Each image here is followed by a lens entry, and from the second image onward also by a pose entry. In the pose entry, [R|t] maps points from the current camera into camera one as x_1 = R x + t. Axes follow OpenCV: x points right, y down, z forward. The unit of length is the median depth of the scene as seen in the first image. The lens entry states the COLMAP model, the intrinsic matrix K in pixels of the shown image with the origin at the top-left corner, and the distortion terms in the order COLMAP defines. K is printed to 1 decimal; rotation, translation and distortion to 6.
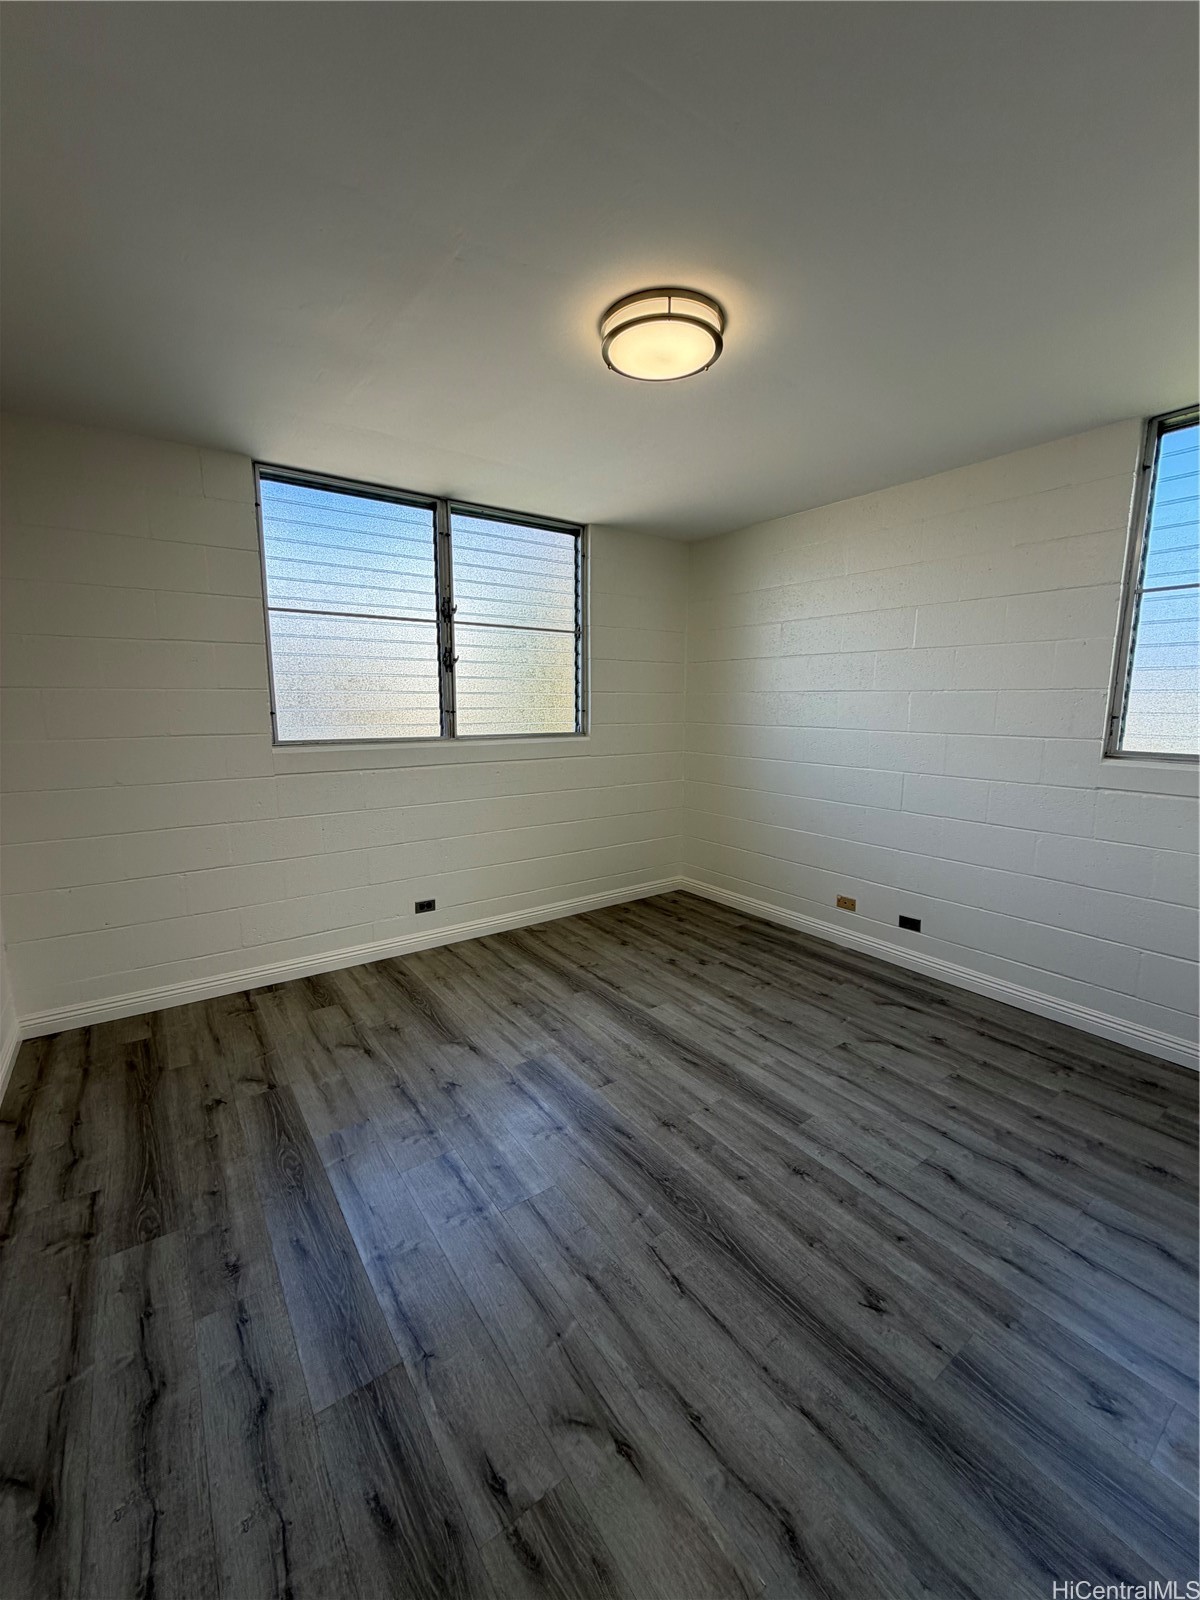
lens RADIAL K [[634.0, 0, 590.6], [0, 634.0, 795.7], [0, 0, 1]] dist [-0.000316, -0.000097]
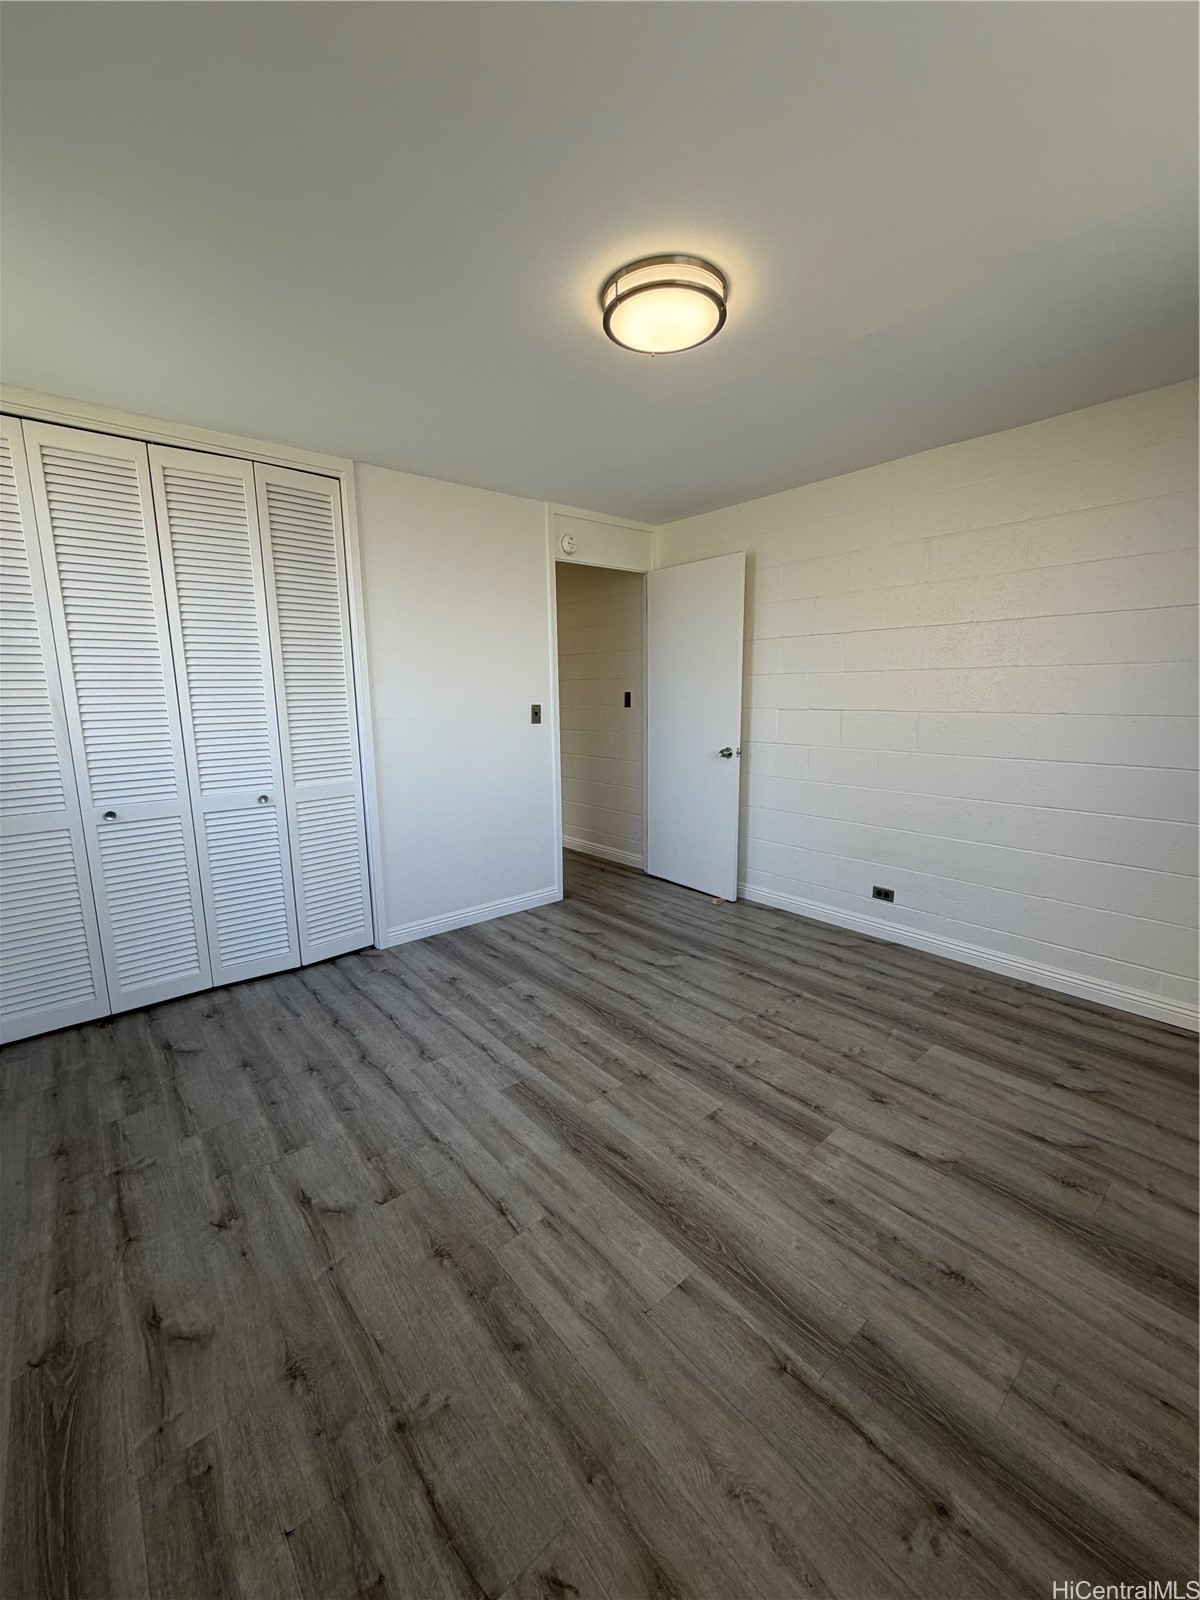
lens RADIAL K [[634.0, 0, 590.6], [0, 634.0, 795.7], [0, 0, 1]] dist [-0.000316, -0.000097]
pose [[-0.996777, 0.023030, -0.076847, 0.255989], [-0.001904, 0.950846, 0.309658, -0.241732], [0.080201, 0.308806, -0.947738, 1.705865]]
